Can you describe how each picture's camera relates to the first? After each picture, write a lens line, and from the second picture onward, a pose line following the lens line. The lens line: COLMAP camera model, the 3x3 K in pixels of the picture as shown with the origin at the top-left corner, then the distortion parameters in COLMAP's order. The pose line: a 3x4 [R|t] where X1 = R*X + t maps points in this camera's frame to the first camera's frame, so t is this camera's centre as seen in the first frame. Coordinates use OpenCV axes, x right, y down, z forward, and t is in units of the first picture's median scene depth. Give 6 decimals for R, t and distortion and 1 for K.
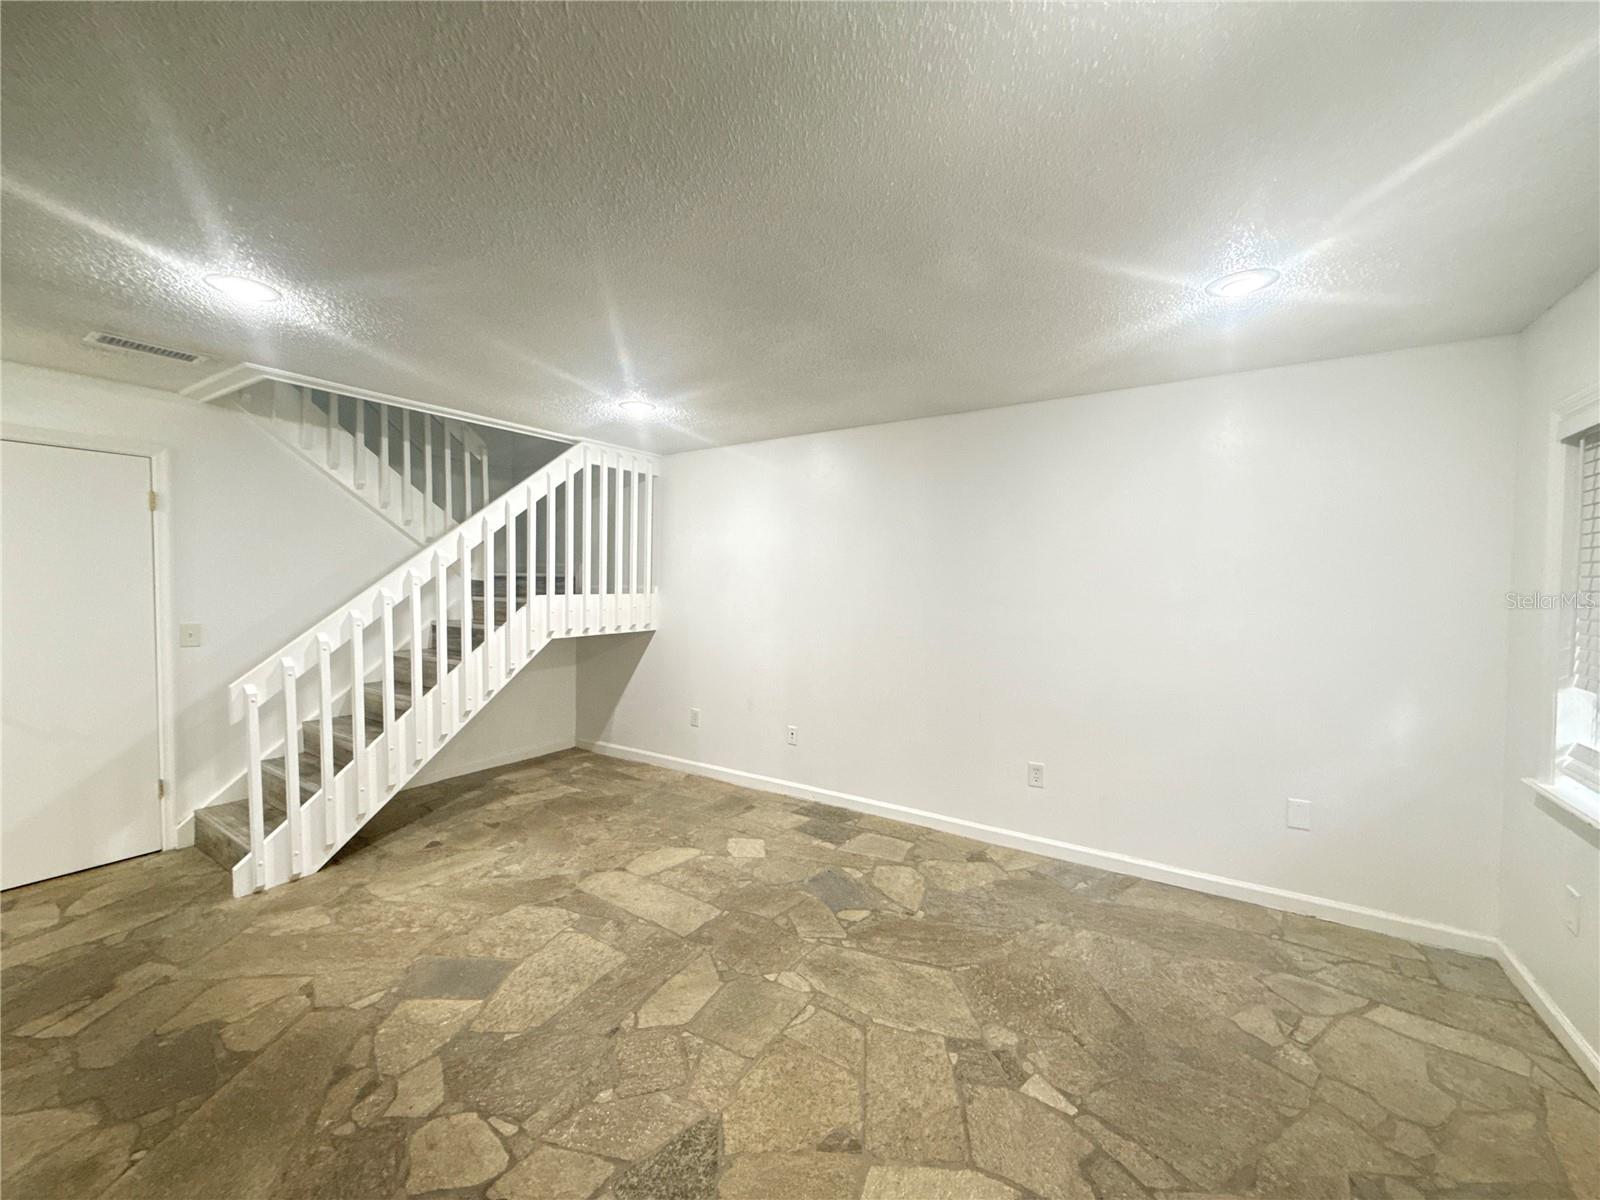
lens RADIAL K [[637.5, 0, 802.0], [0, 637.5, 601.0], [0, 0, 1]] dist [0.000478, 0.000007]
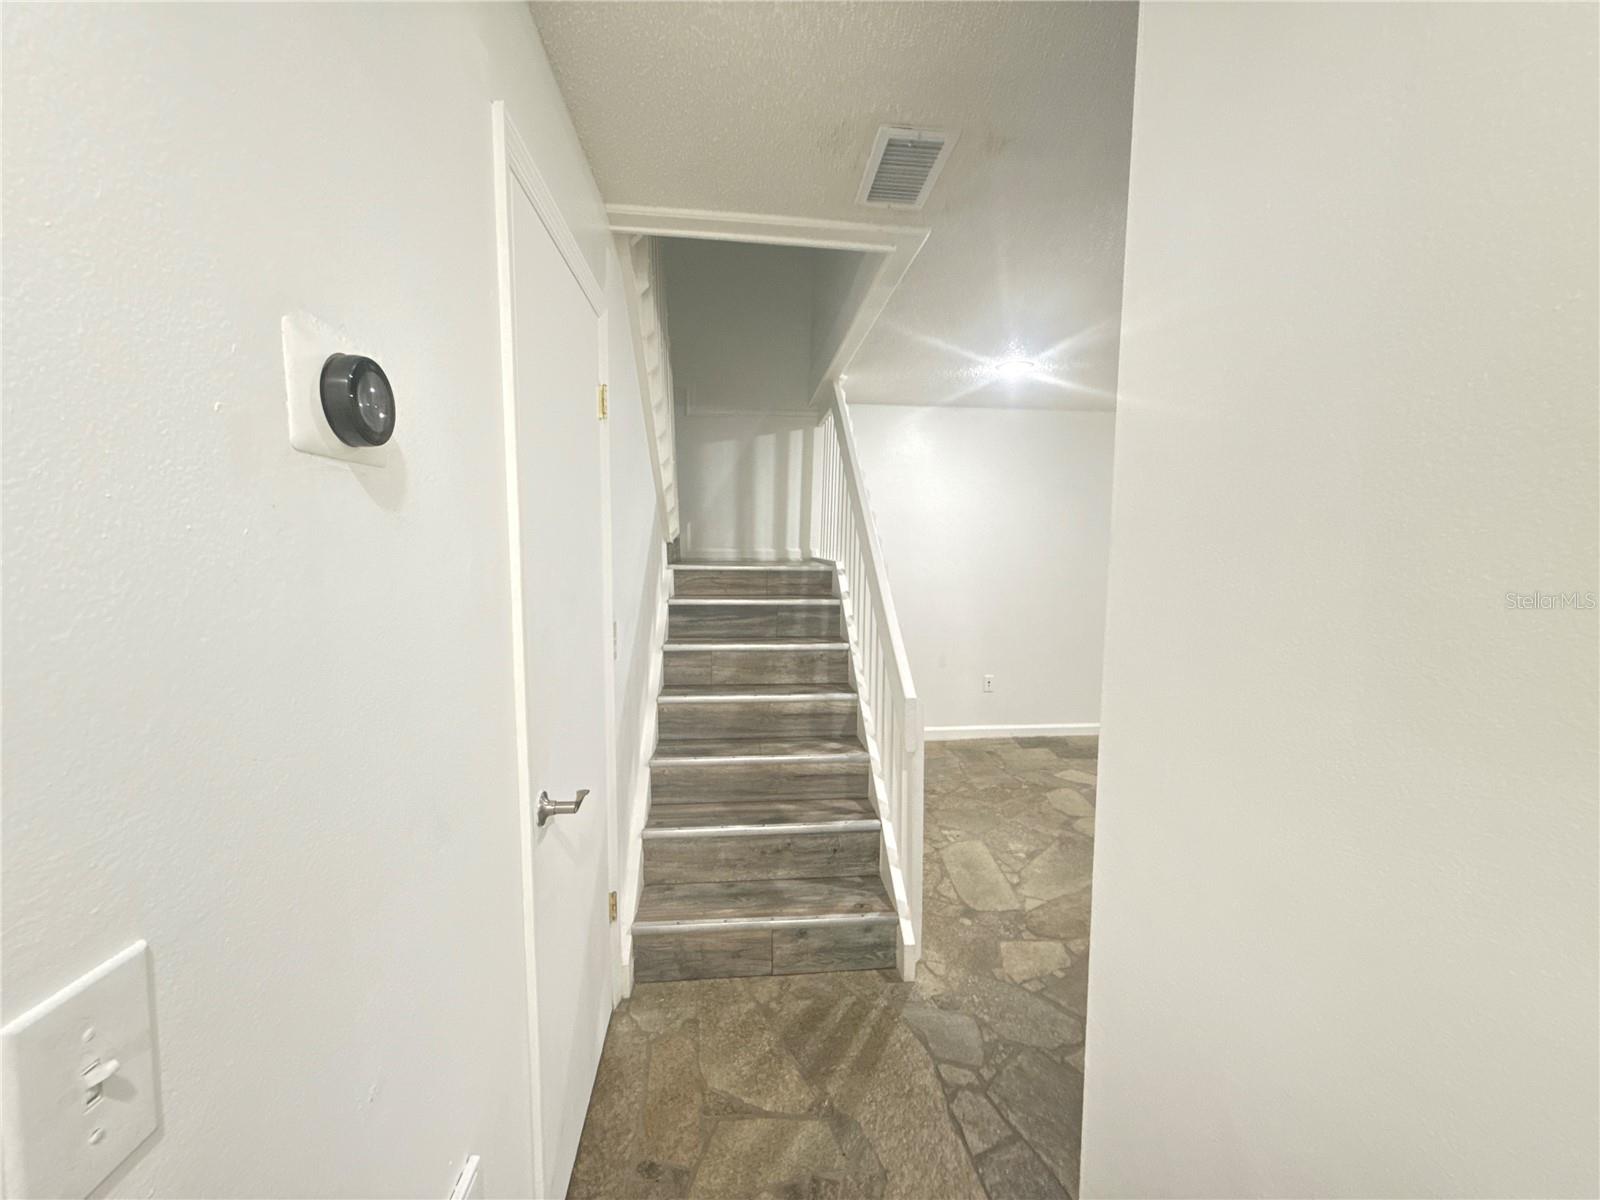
lens RADIAL K [[637.5, 0, 802.0], [0, 637.5, 601.0], [0, 0, 1]] dist [0.000478, 0.000007]
pose [[0.777077, -0.061024, 0.626440, -1.324380], [0.020894, 0.997241, 0.071227, -0.024161], [-0.629058, -0.042261, 0.776209, 0.492941]]
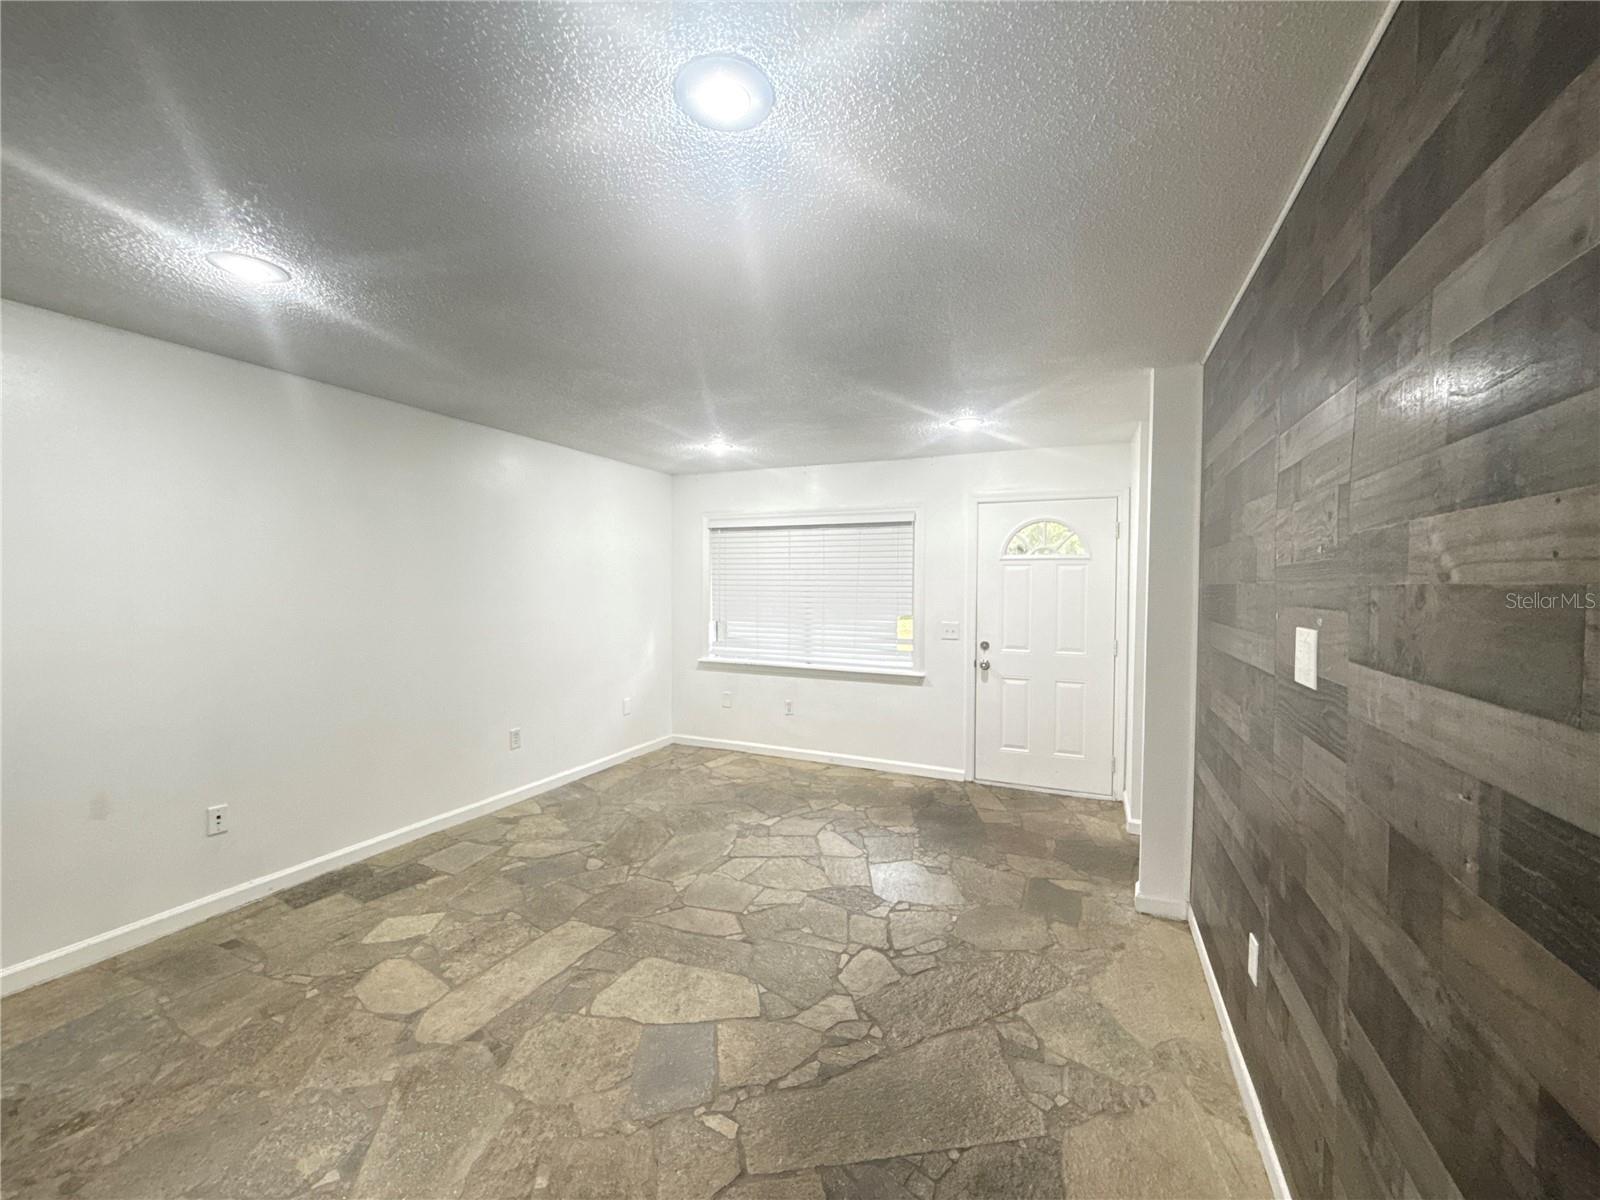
lens RADIAL K [[637.5, 0, 802.0], [0, 637.5, 601.0], [0, 0, 1]] dist [0.000478, 0.000007]
pose [[-0.155332, -0.037468, 0.987151, -1.025764], [0.019524, 0.998969, 0.040989, -0.034864], [-0.987669, 0.025640, -0.154441, 0.713644]]
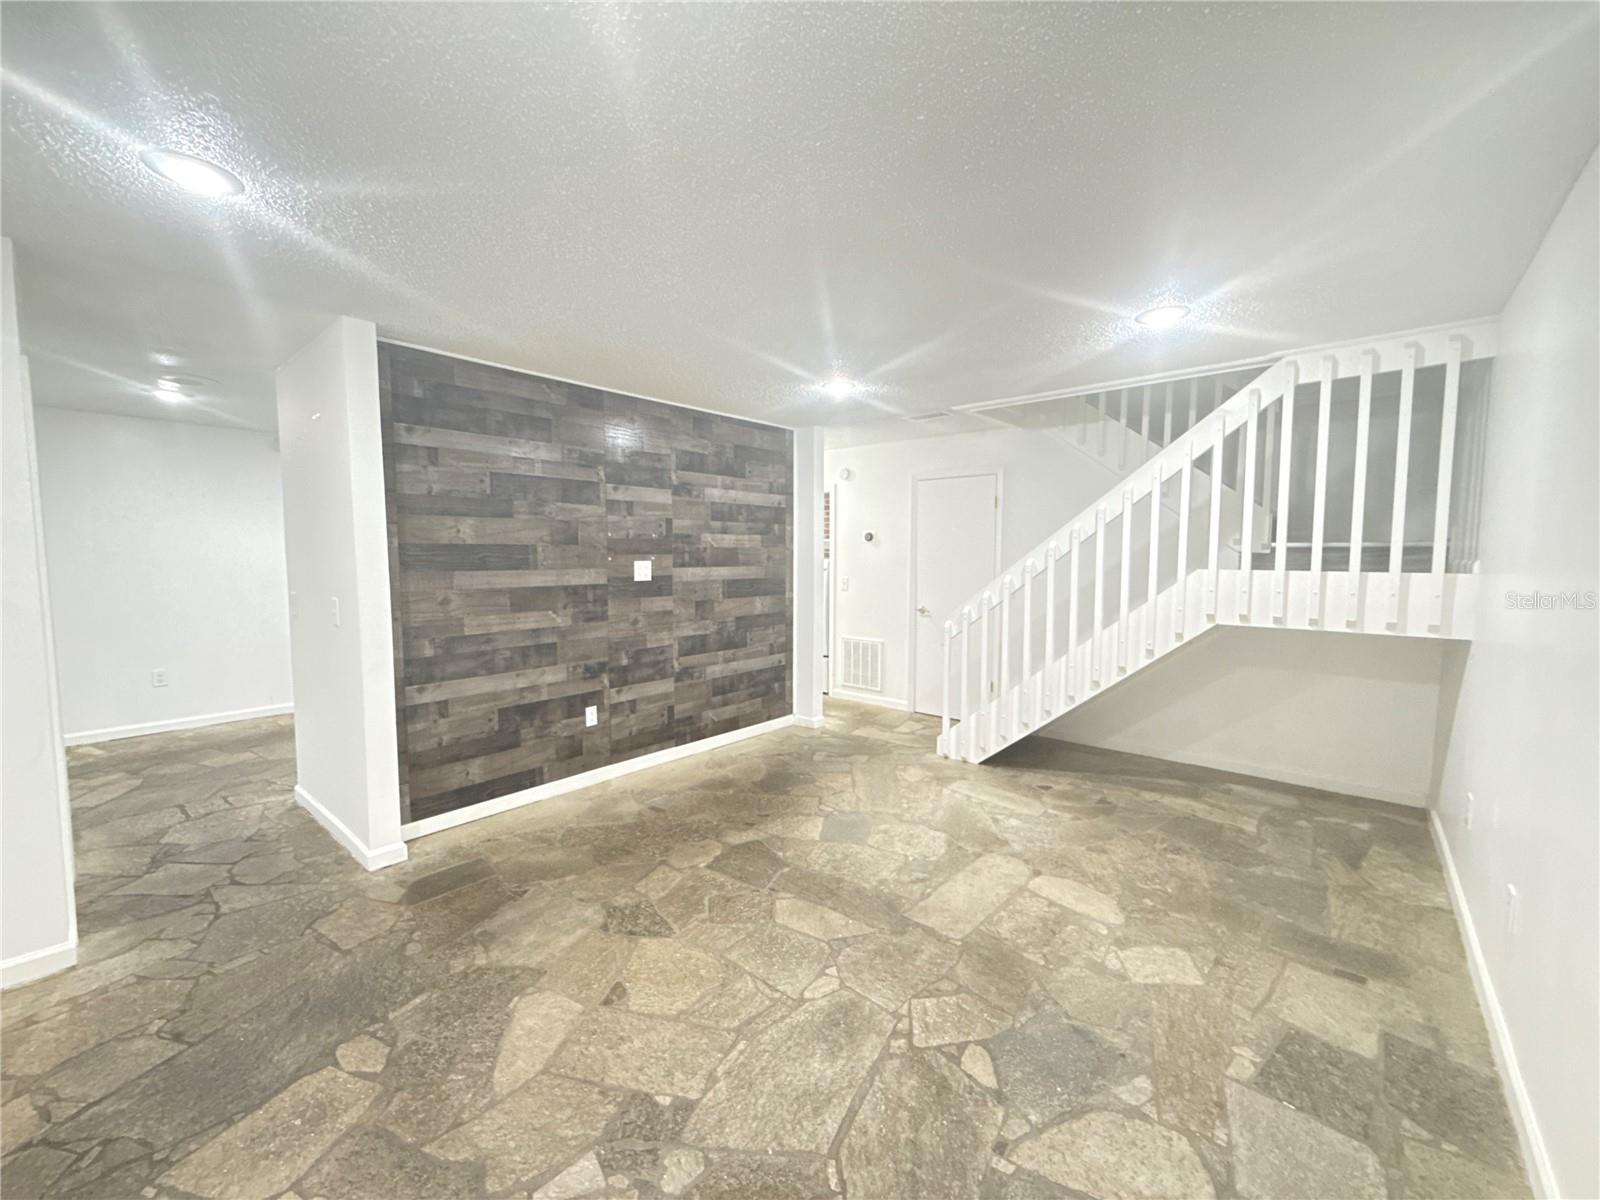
lens RADIAL K [[637.5, 0, 802.0], [0, 637.5, 601.0], [0, 0, 1]] dist [0.000478, 0.000007]
pose [[-0.136797, 0.066649, -0.988354, 0.644089], [-0.033762, 0.996841, 0.071895, -0.013957], [0.990024, 0.043203, -0.134114, 0.804707]]
